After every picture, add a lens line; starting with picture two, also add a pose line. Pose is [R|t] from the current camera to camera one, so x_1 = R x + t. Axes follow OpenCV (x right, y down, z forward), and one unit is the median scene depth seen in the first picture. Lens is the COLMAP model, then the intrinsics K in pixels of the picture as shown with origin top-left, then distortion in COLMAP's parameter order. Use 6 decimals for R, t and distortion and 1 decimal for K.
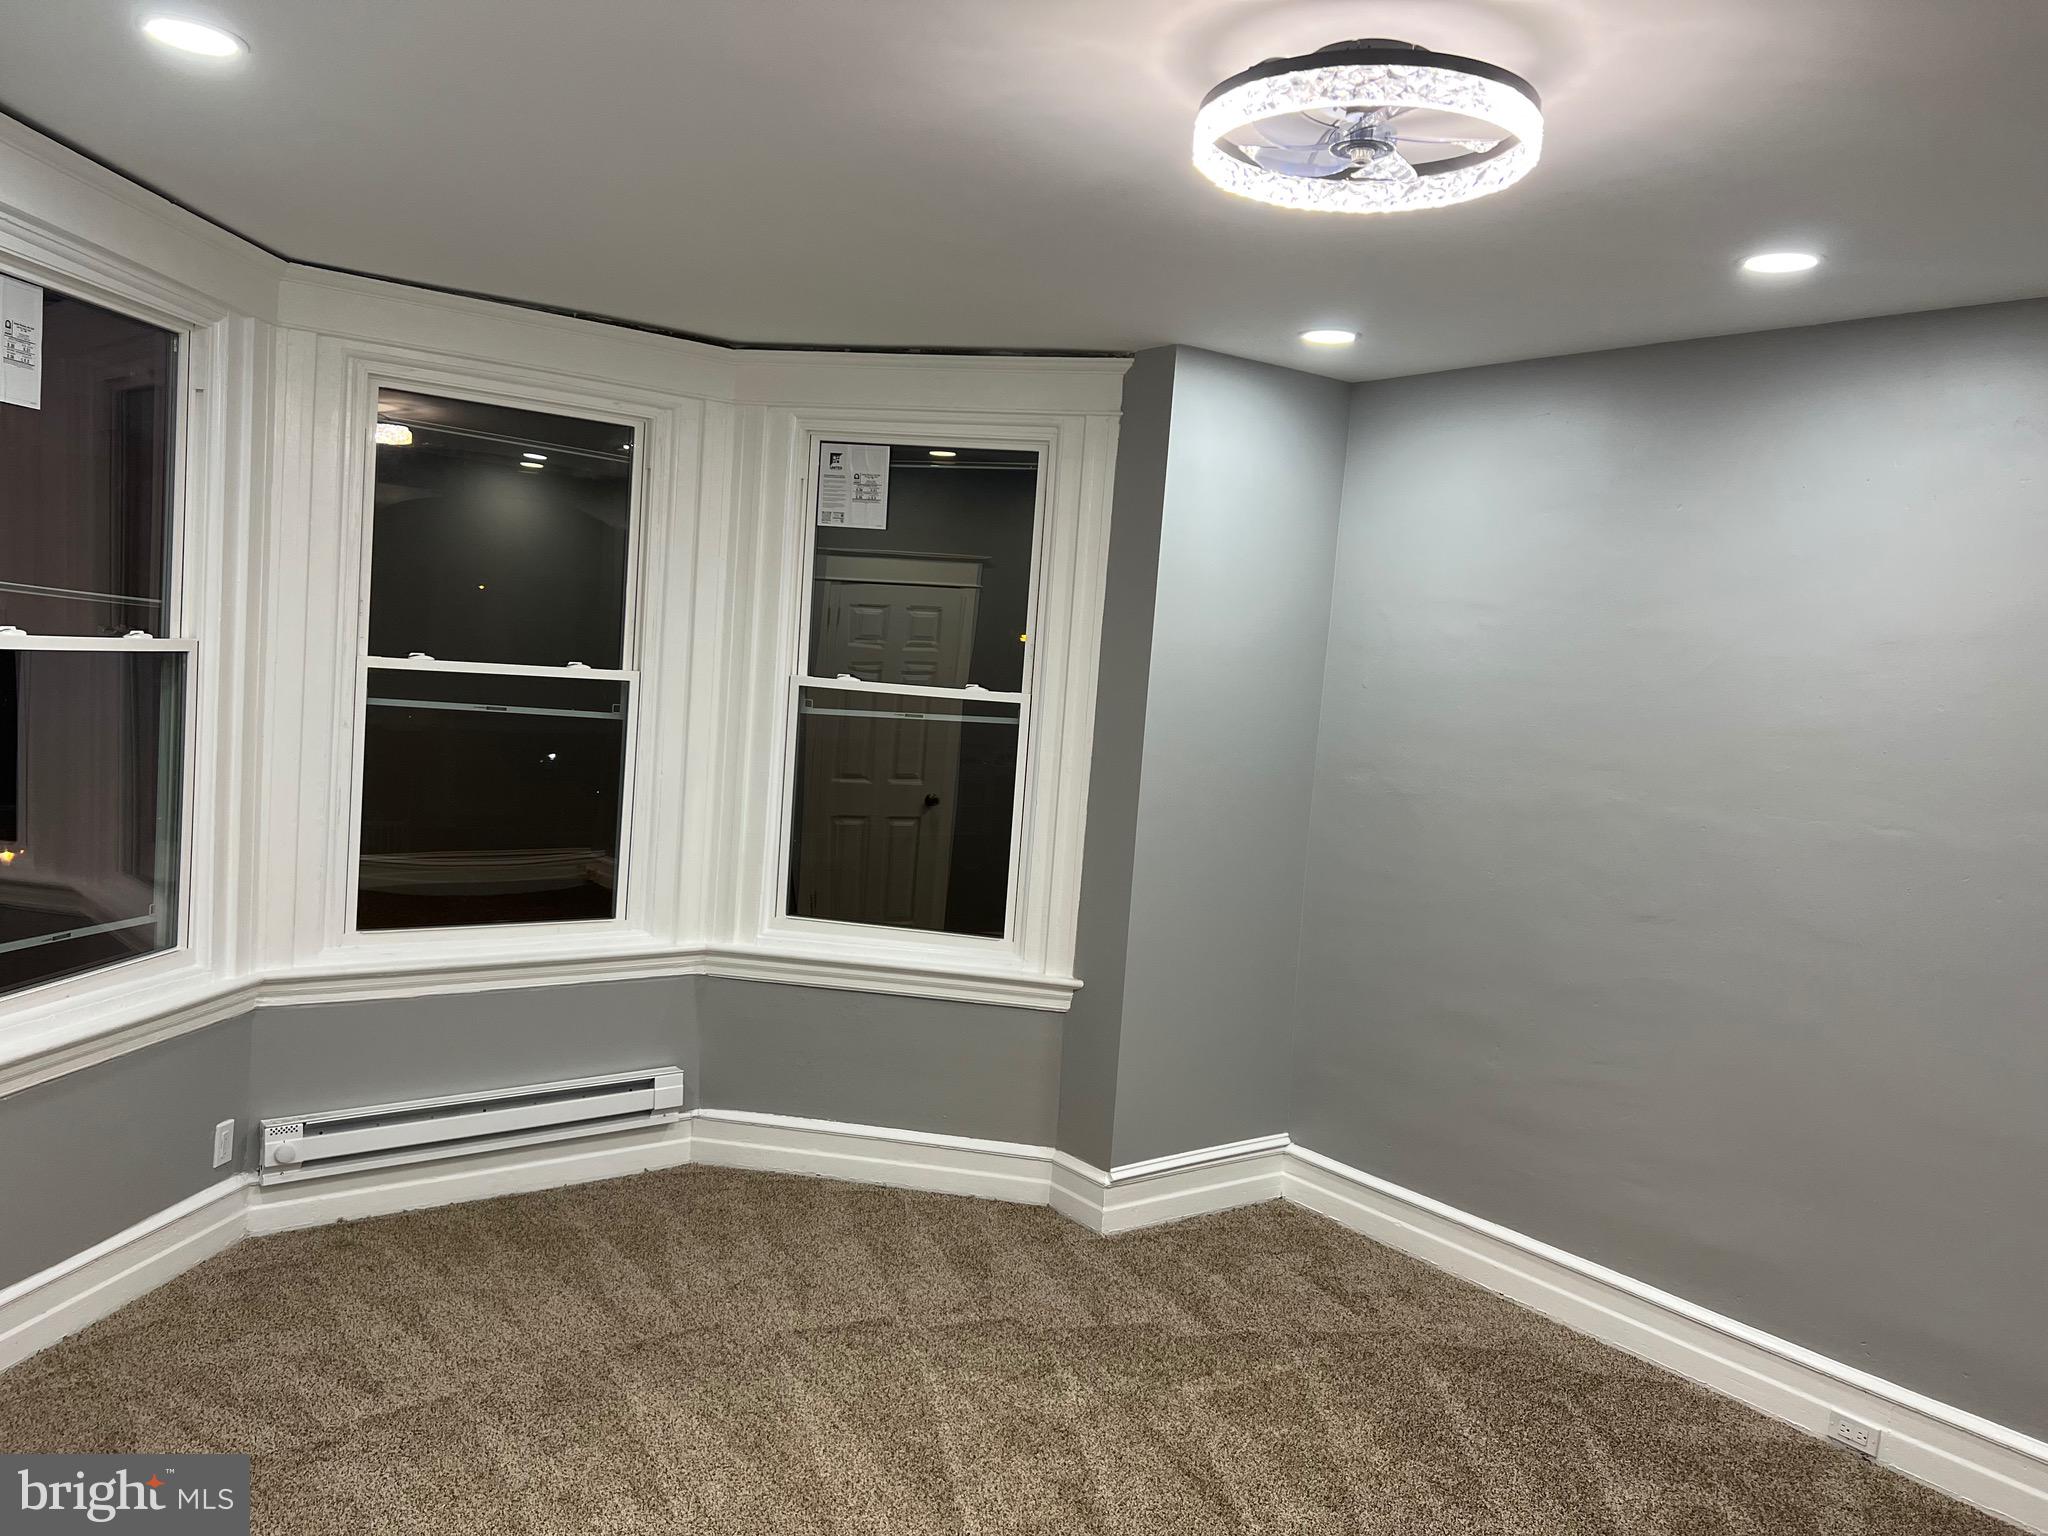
lens RADIAL K [[1557.8, 0, 1031.8], [0, 1557.8, 772.1], [0, 0, 1]] dist [0.054422, -0.058395]
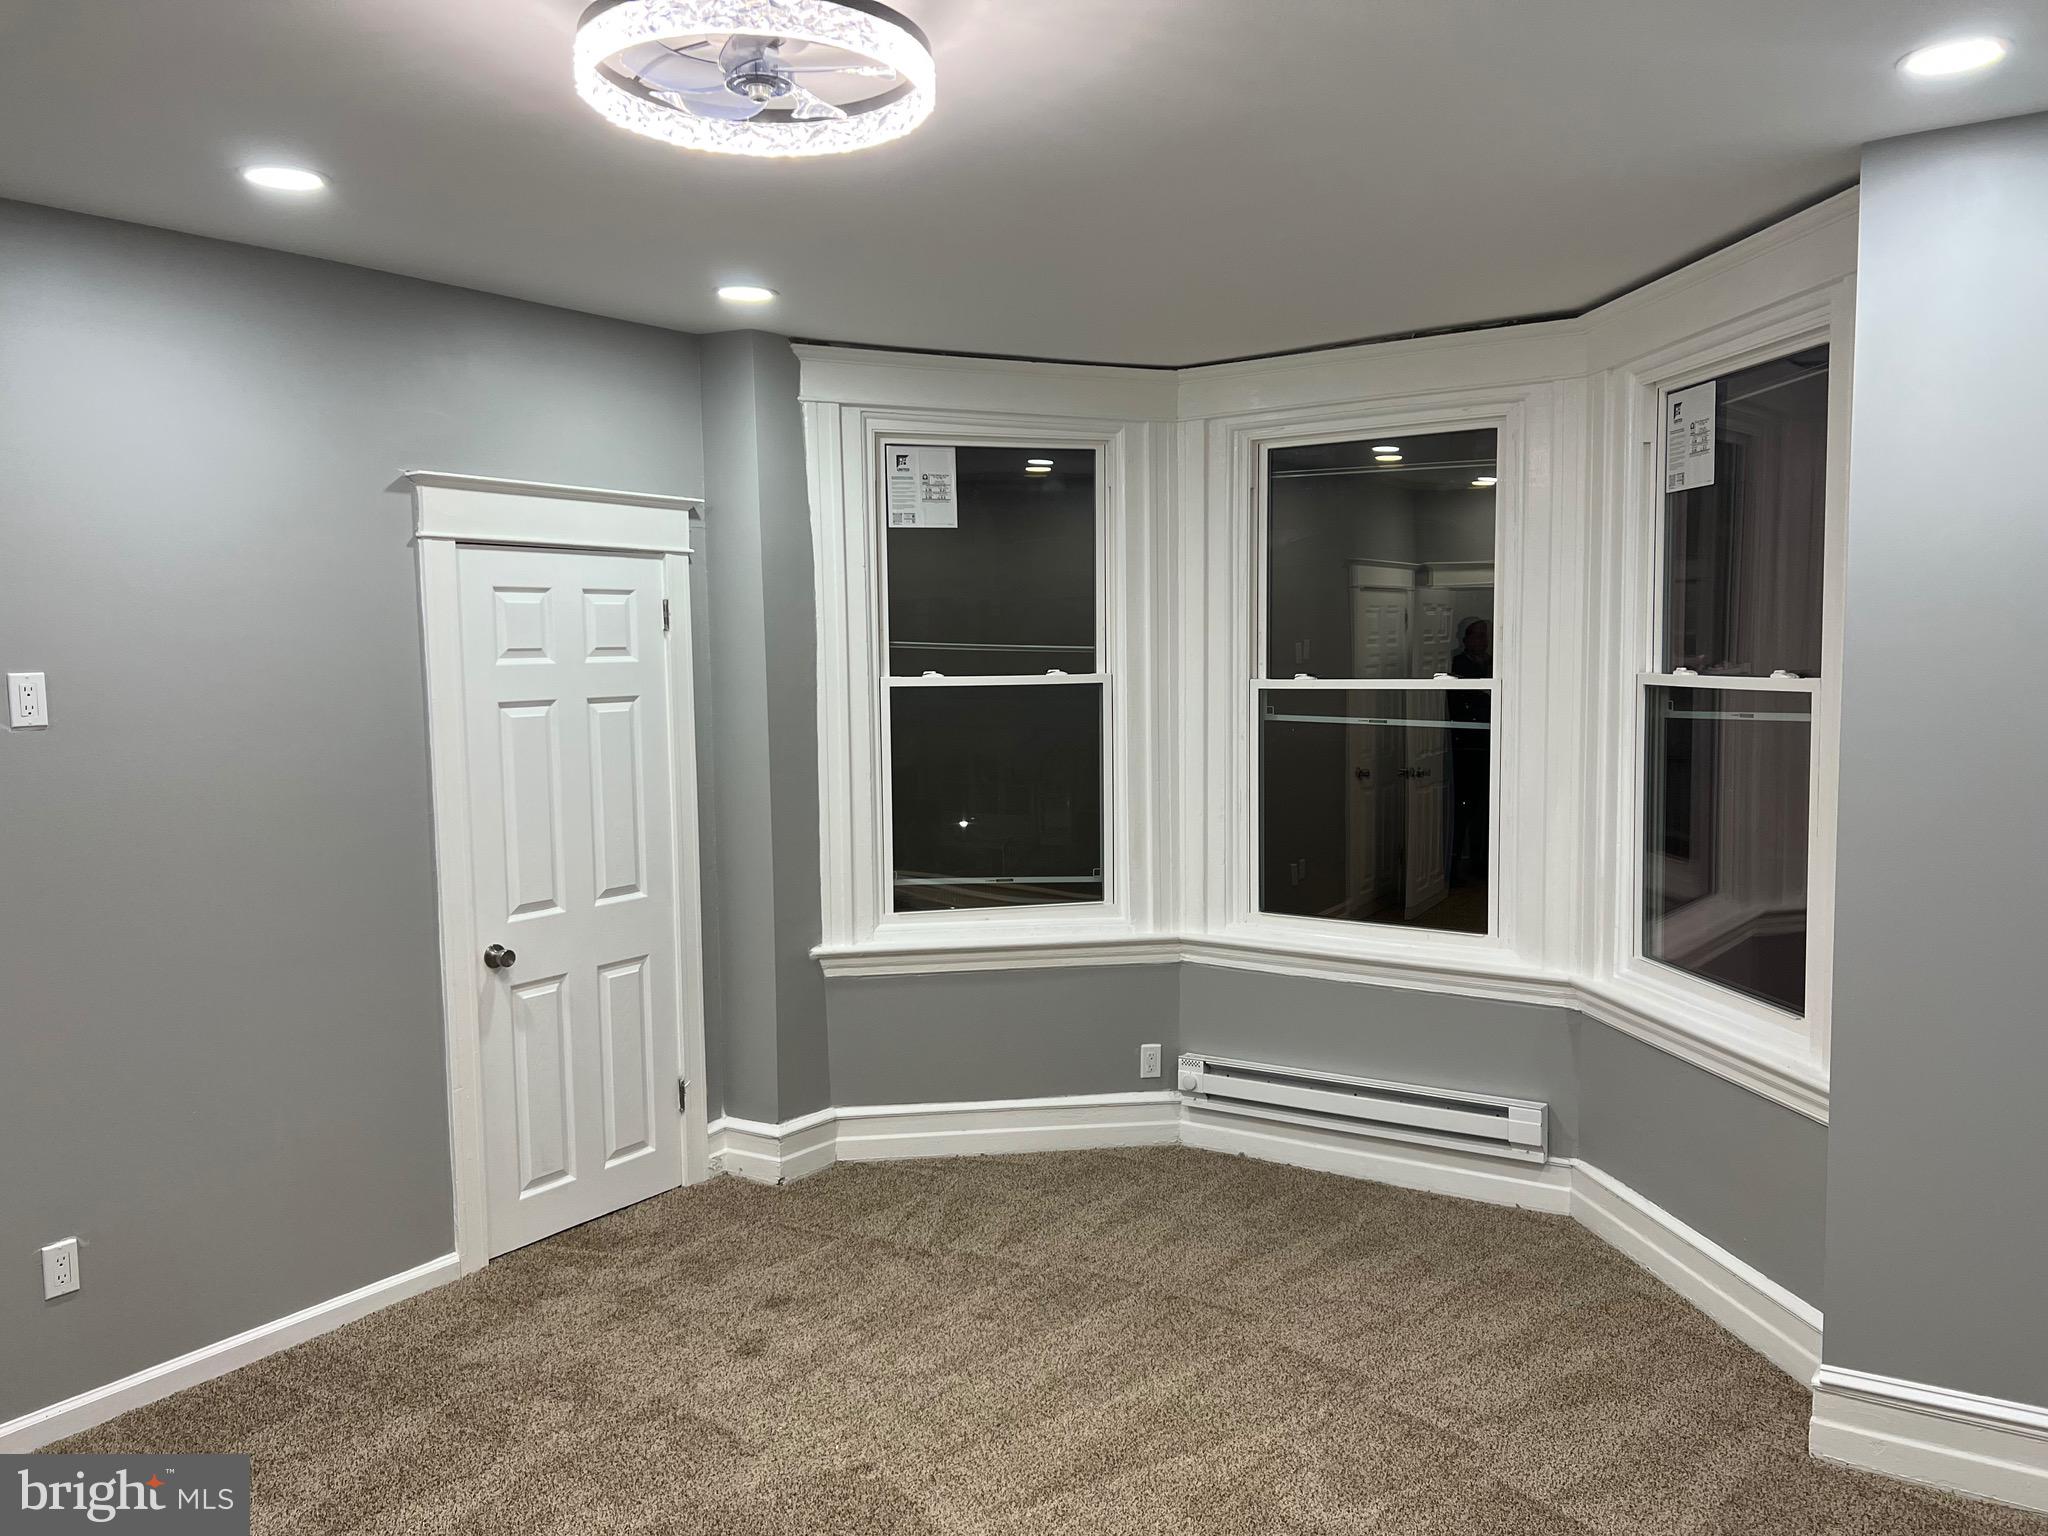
lens RADIAL K [[1557.8, 0, 1031.8], [0, 1557.8, 772.1], [0, 0, 1]] dist [0.054422, -0.058395]
pose [[0.314776, -0.000164, -0.949166, 0.636265], [-0.037204, 0.999229, -0.012511, 0.017635], [0.948436, 0.039251, 0.314528, 0.472875]]
